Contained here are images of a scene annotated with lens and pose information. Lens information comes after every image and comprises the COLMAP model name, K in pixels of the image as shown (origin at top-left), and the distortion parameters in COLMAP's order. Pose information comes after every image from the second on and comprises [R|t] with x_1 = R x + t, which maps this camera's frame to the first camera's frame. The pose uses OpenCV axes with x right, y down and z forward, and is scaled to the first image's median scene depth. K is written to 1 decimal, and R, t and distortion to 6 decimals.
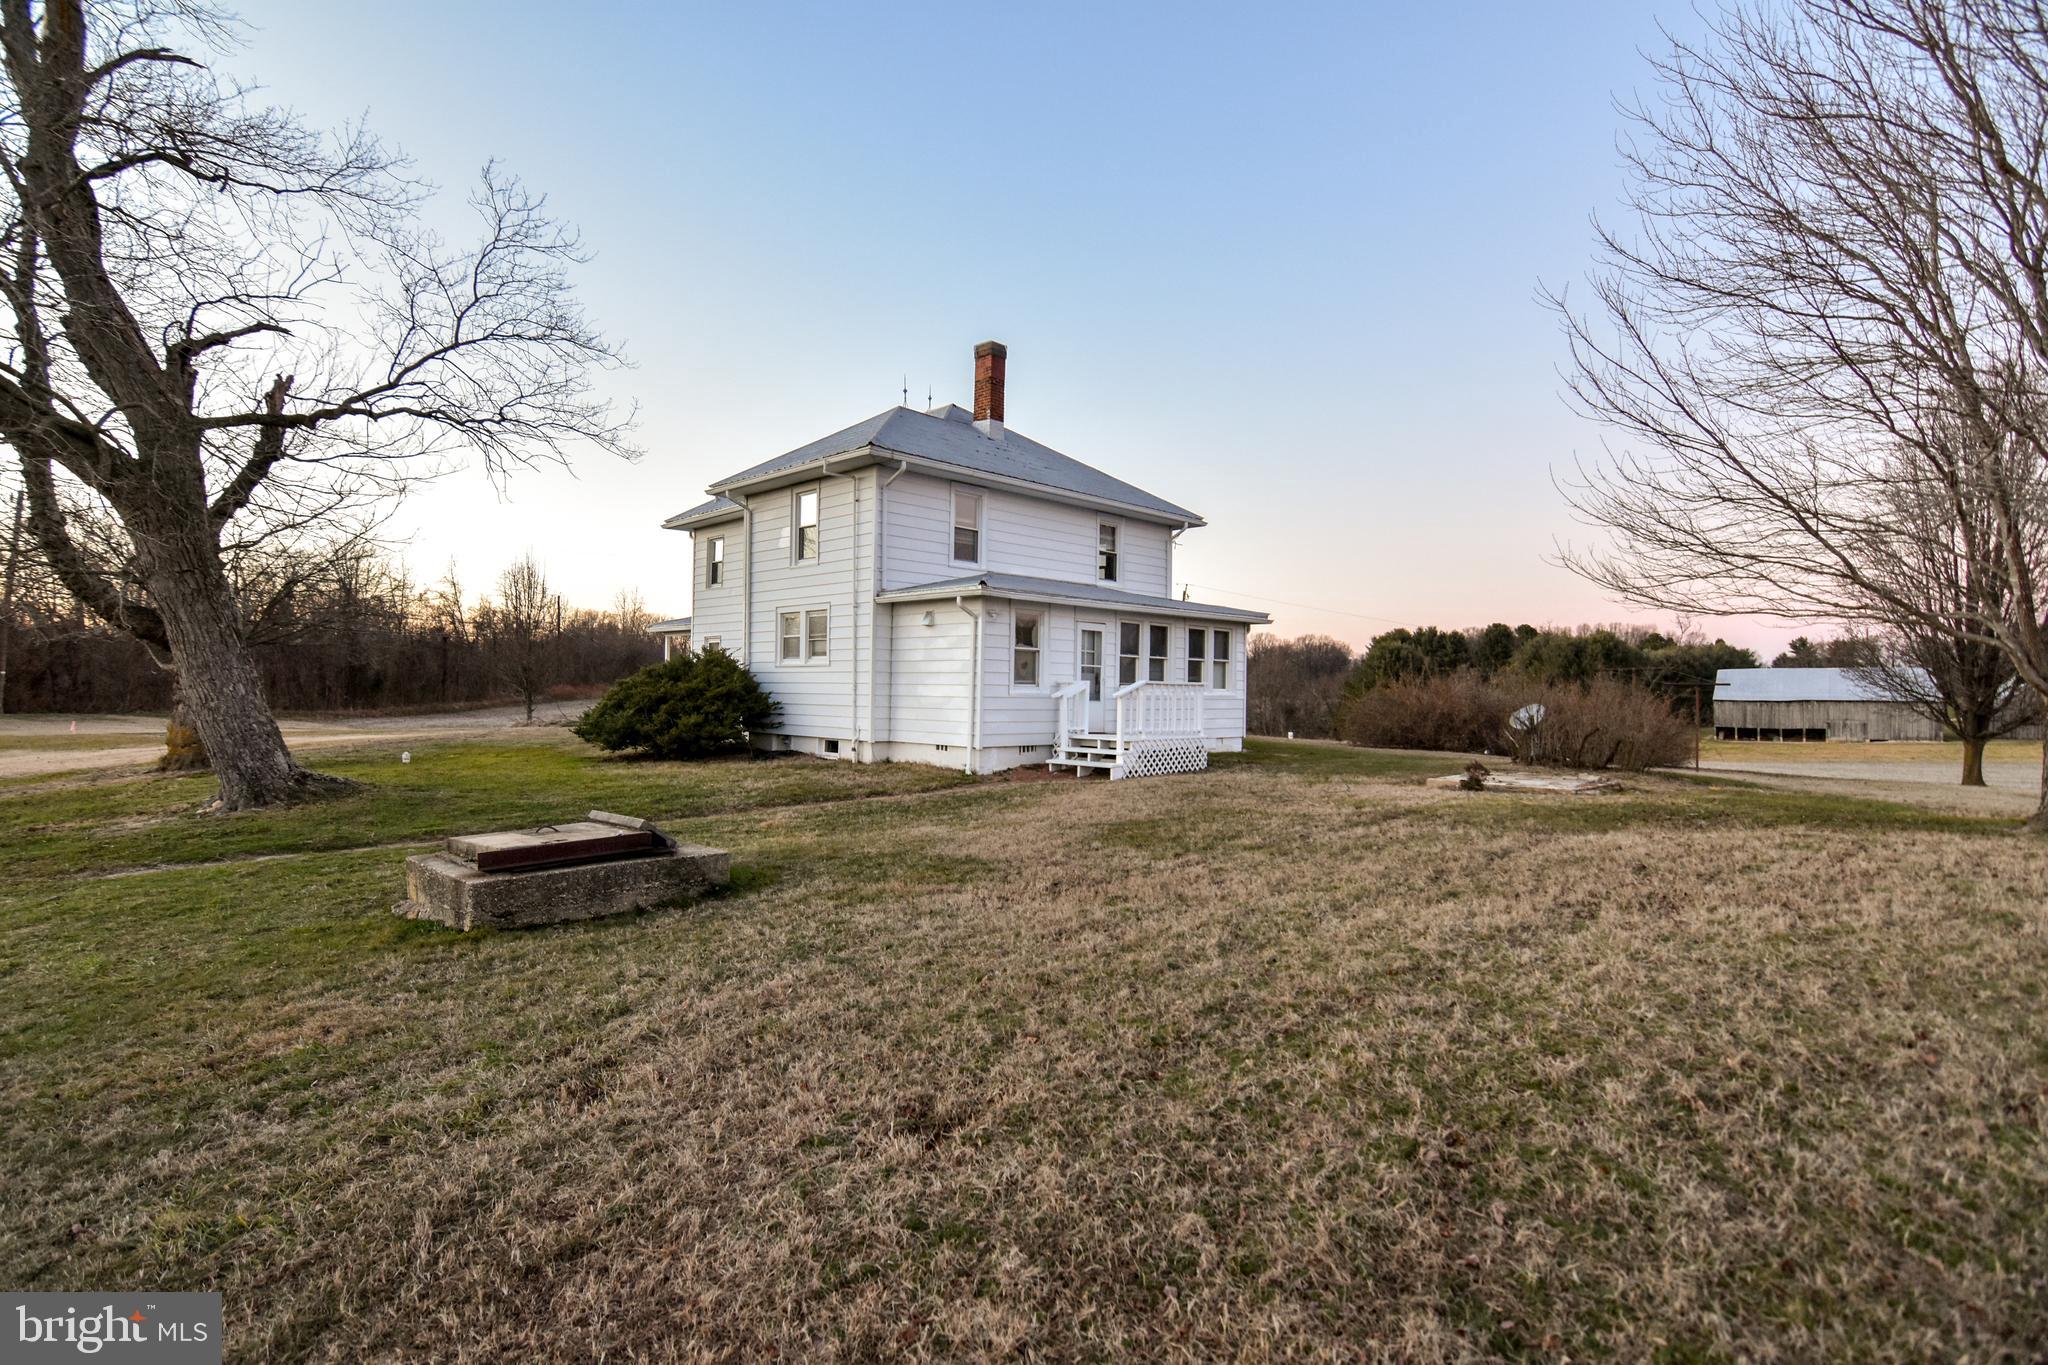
lens RADIAL K [[1002.1, 0, 1019.9], [0, 1002.1, 684.6], [0, 0, 1]] dist [-0.030191, 0.008875]
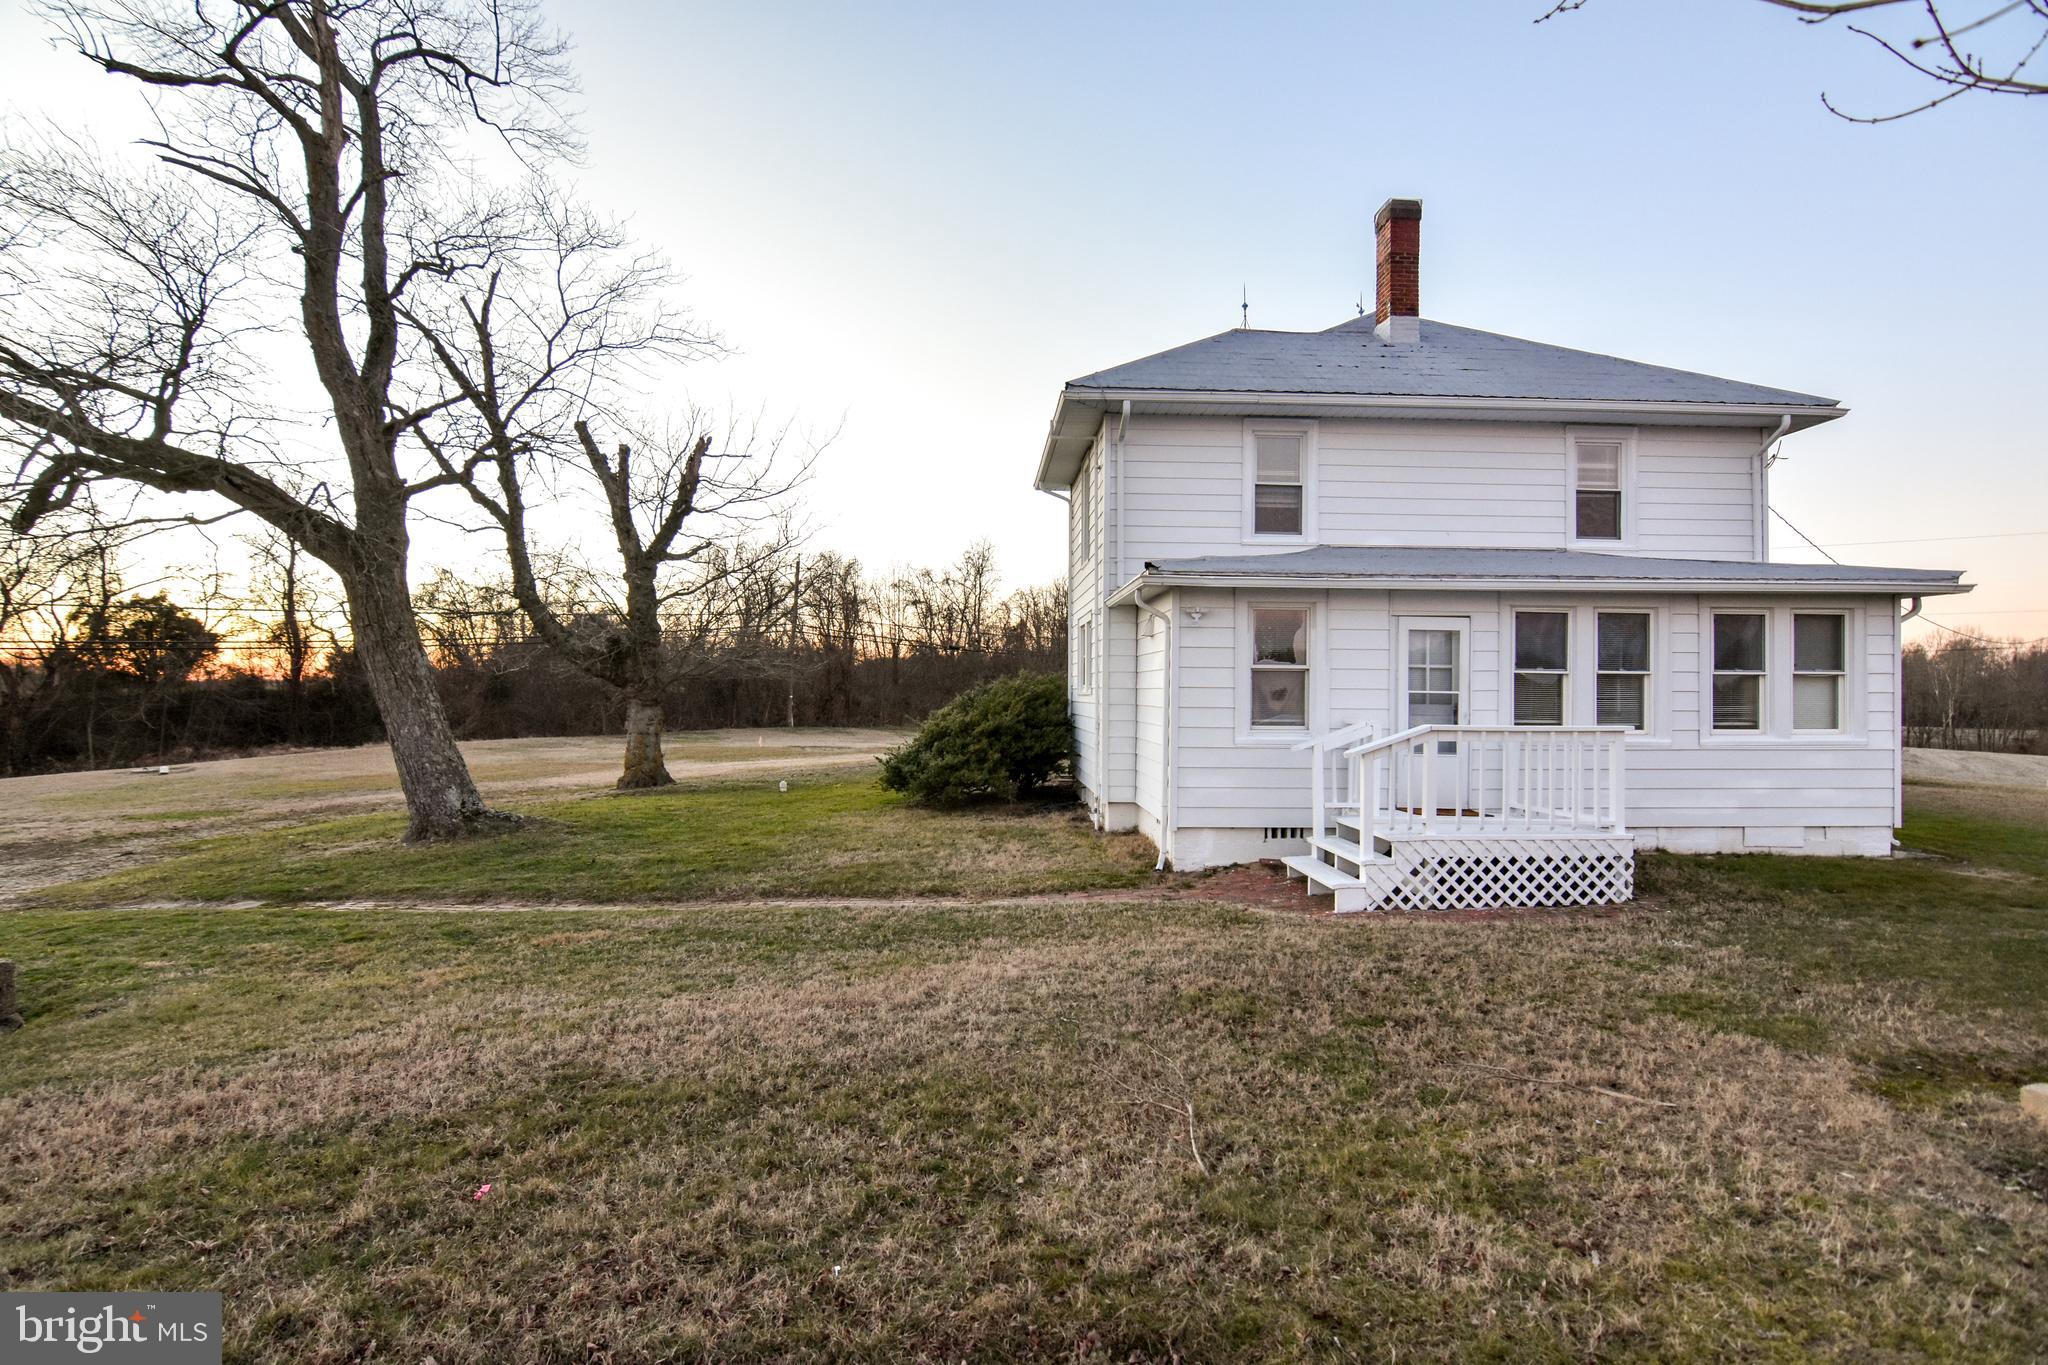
lens RADIAL K [[1002.1, 0, 1019.4], [0, 1002.1, 687.5], [0, 0, 1]] dist [-0.030191, 0.008875]
pose [[0.733961, -0.013414, -0.679059, 0.233798], [0.008991, 0.999909, -0.010035, -0.014611], [0.679132, 0.001260, 0.734015, 0.349516]]
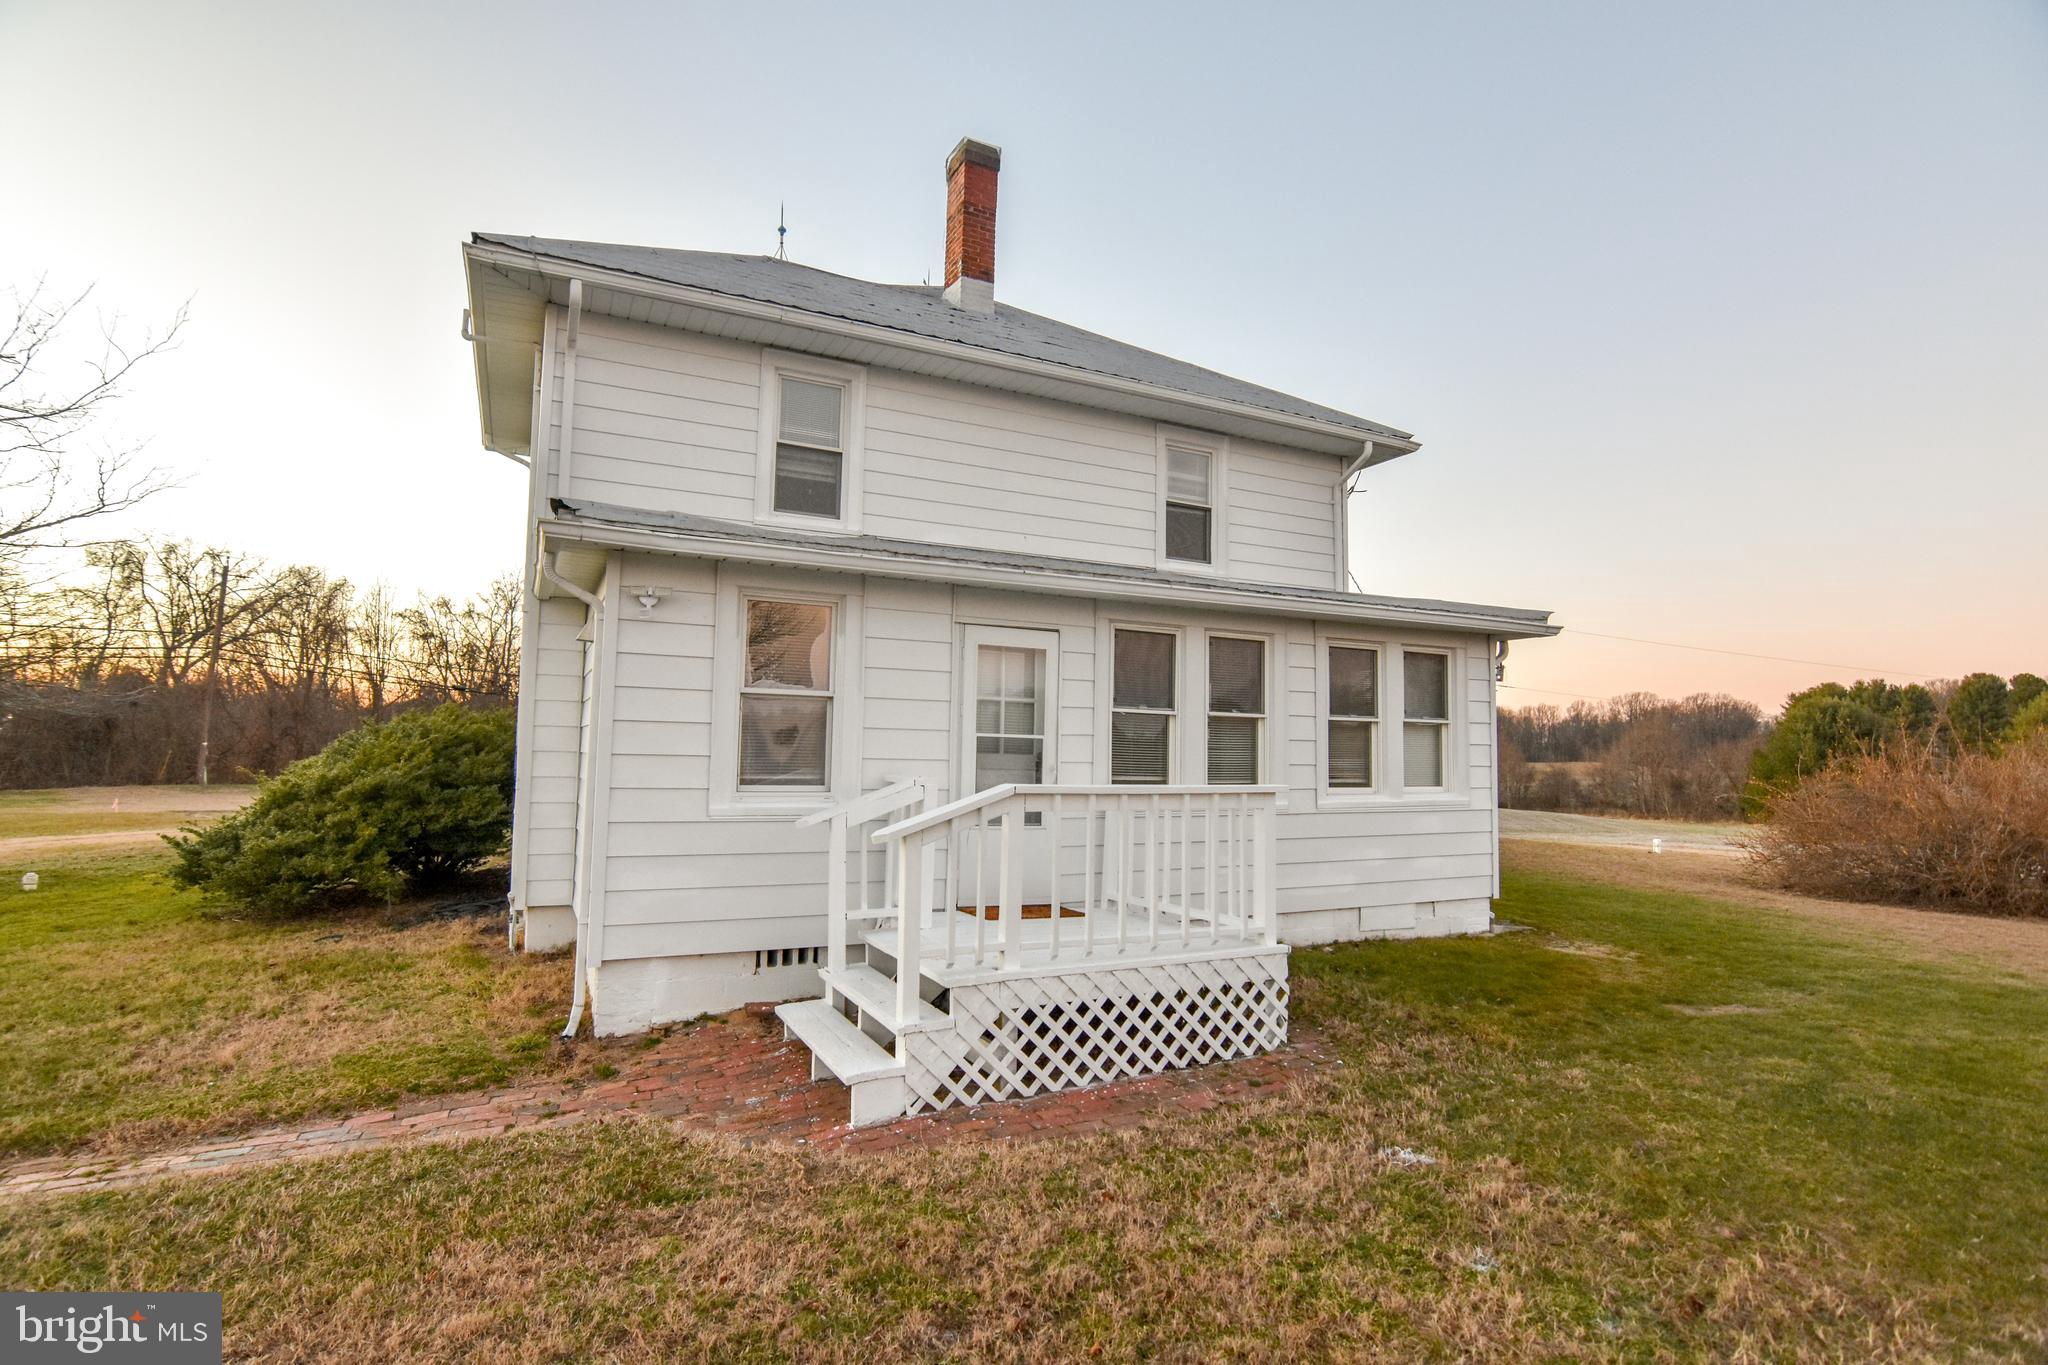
lens RADIAL K [[1002.1, 0, 1019.3], [0, 1002.1, 683.2], [0, 0, 1]] dist [-0.030191, 0.008875]
pose [[0.948239, -0.020911, -0.316869, 0.165018], [-0.000877, 0.997653, -0.068462, -0.010204], [0.317557, 0.065196, 0.945995, 0.516559]]
